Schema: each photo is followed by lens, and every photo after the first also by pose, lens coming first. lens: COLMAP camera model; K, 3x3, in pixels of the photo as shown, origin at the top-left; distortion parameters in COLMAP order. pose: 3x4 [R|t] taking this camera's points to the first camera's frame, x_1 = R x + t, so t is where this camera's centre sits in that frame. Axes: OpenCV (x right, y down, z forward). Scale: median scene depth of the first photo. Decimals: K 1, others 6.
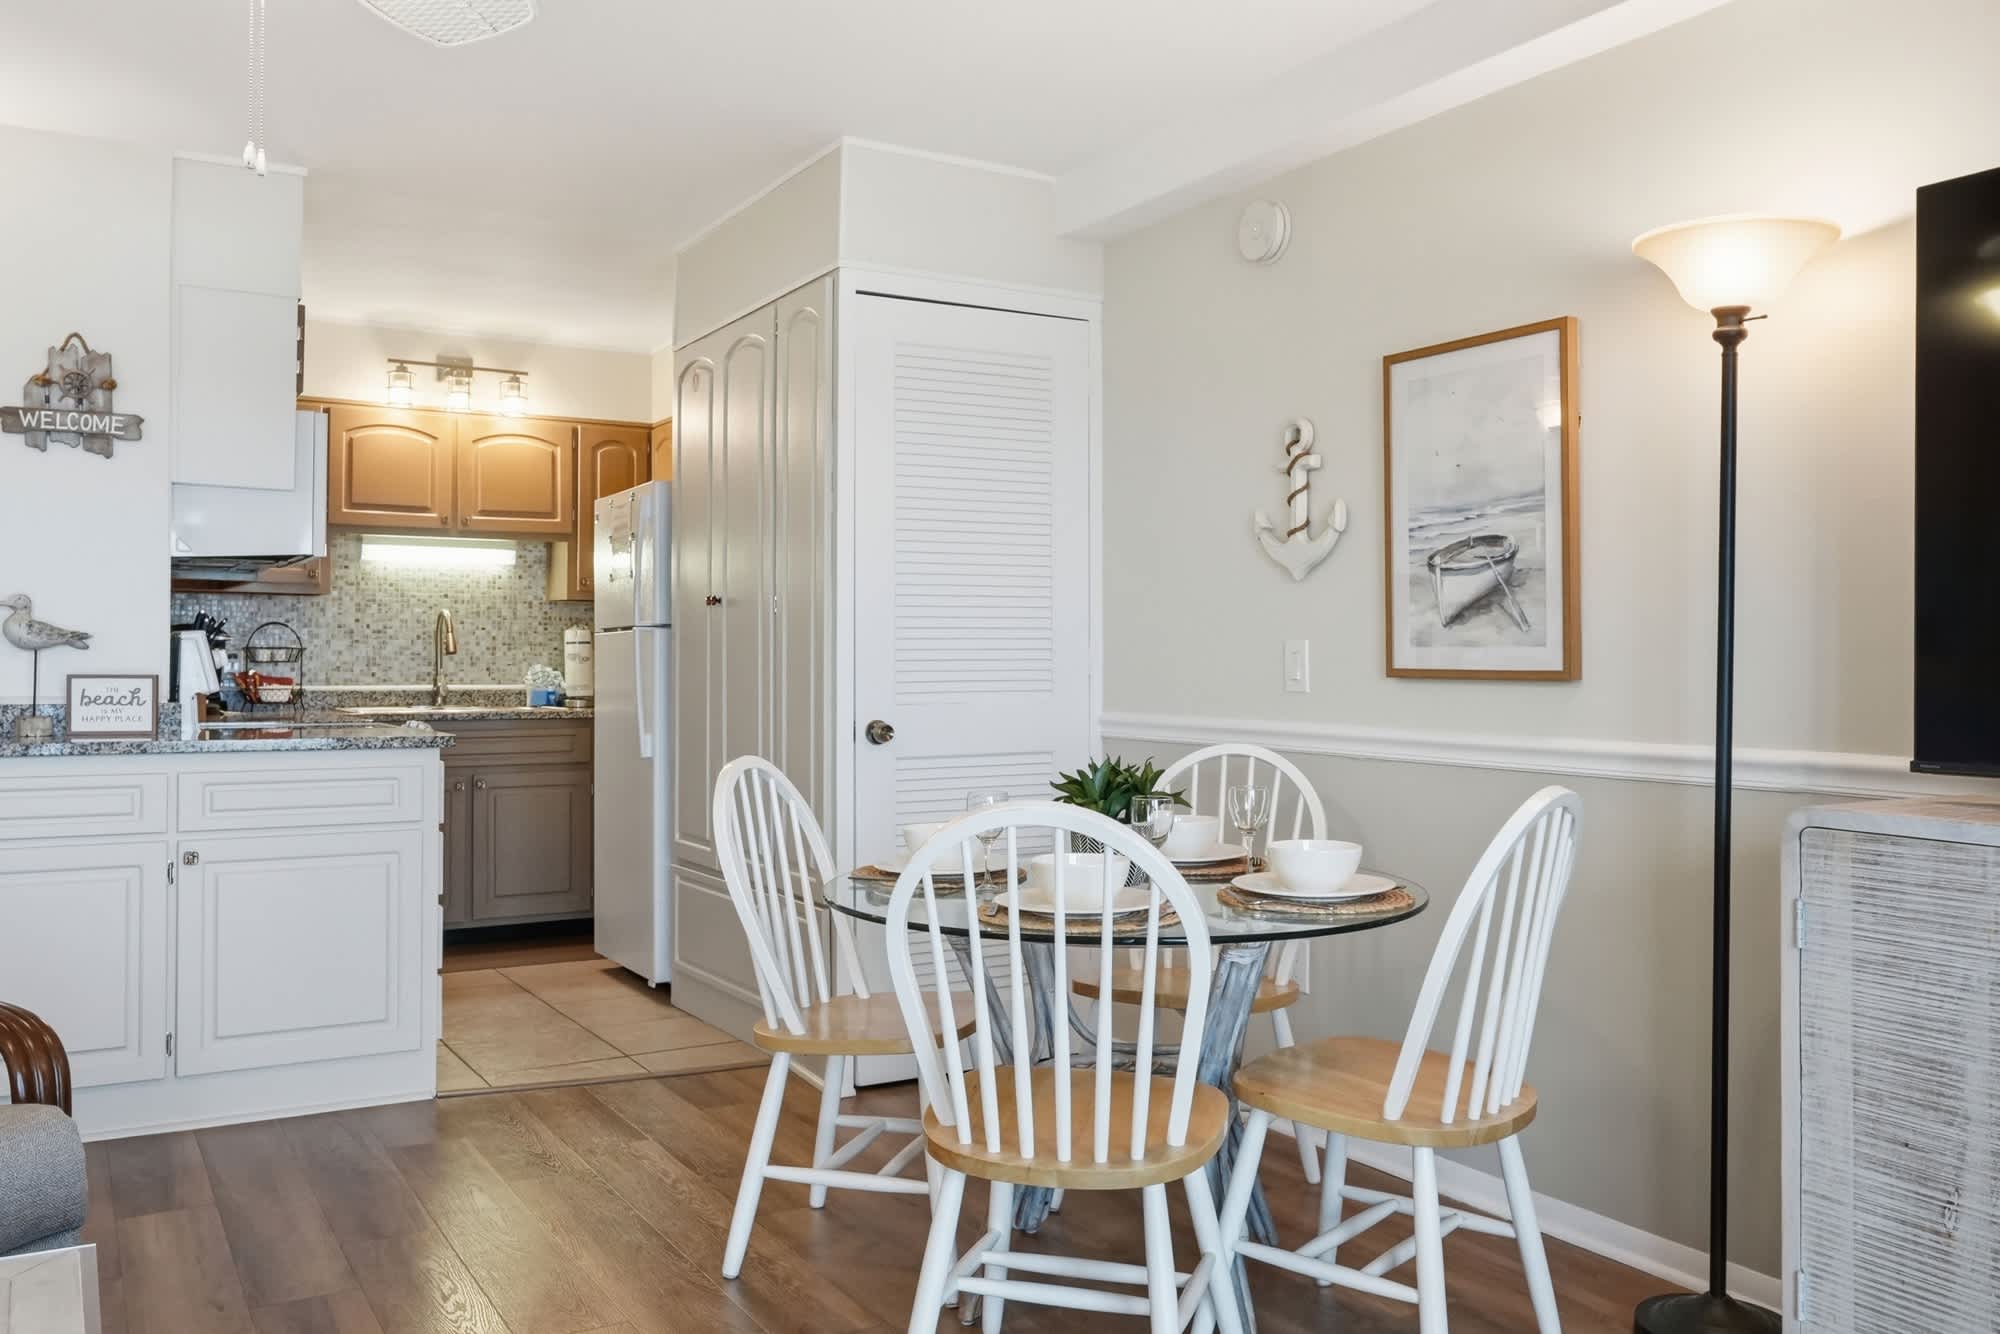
lens RADIAL K [[1633.2, 0, 1008.5], [0, 1633.2, 642.4], [0, 0, 1]] dist [0.004521, -0.003023]
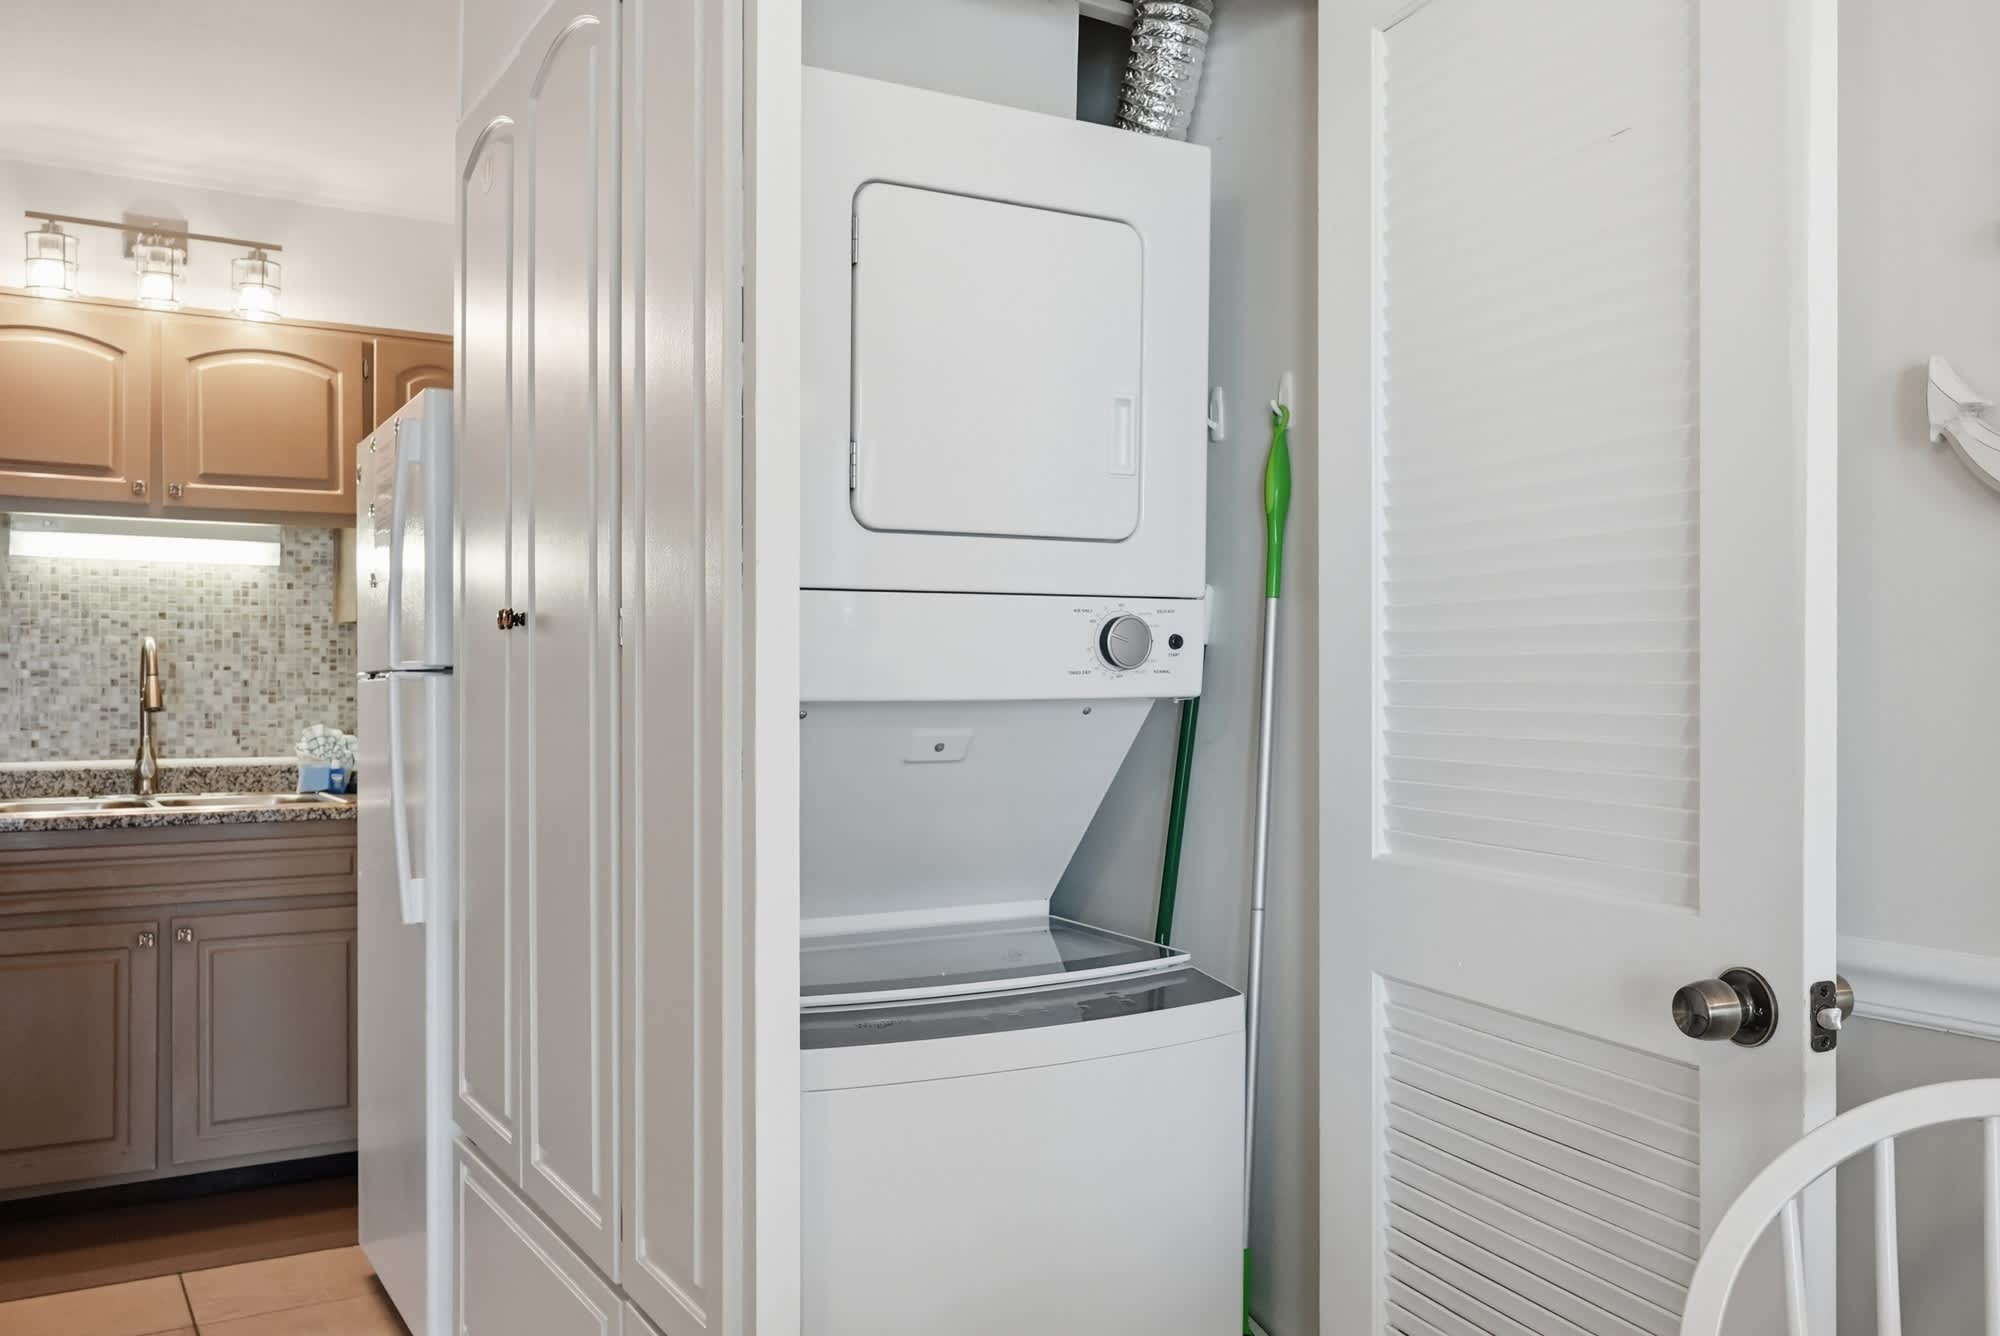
lens RADIAL K [[1633.2, 0, 999.1], [0, 1633.2, 685.4], [0, 0, 1]] dist [0.004521, -0.003023]
pose [[0.999988, -0.000293, 0.004942, -0.045420], [0.000243, 0.999947, 0.010246, -0.012383], [-0.004945, -0.010245, 0.999935, 0.570625]]
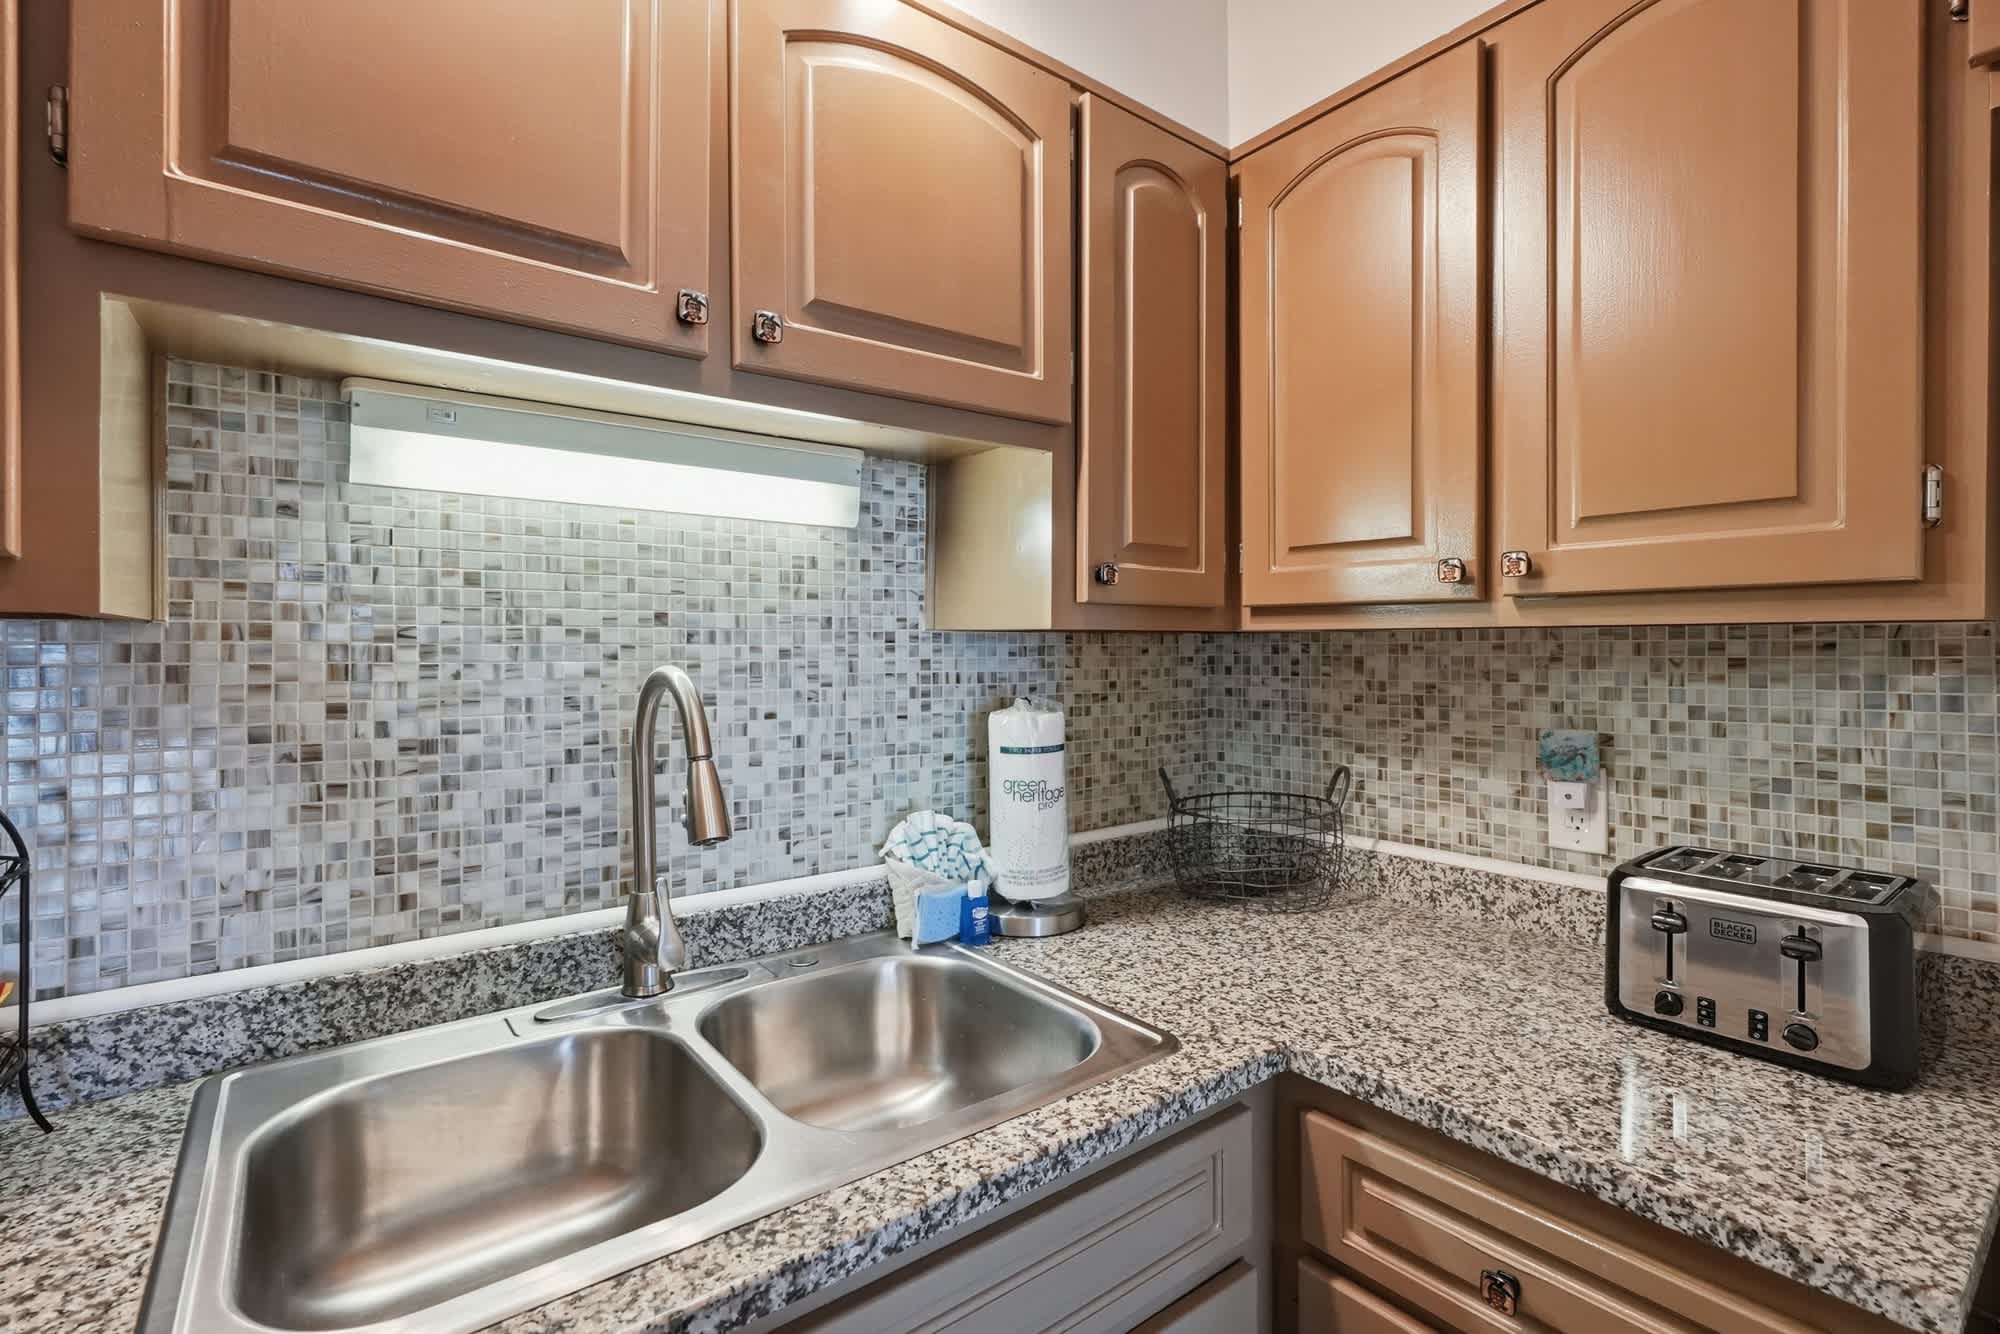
lens RADIAL K [[917.3, 0, 1000.0], [0, 917.3, 651.7], [0, 0, 1]] dist [-0.008040, 0.002682]
pose [[0.993875, -0.003640, 0.110448, -0.449974], [0.002202, 0.999911, 0.013140, -0.036440], [-0.110486, -0.012816, 0.993795, 1.230577]]
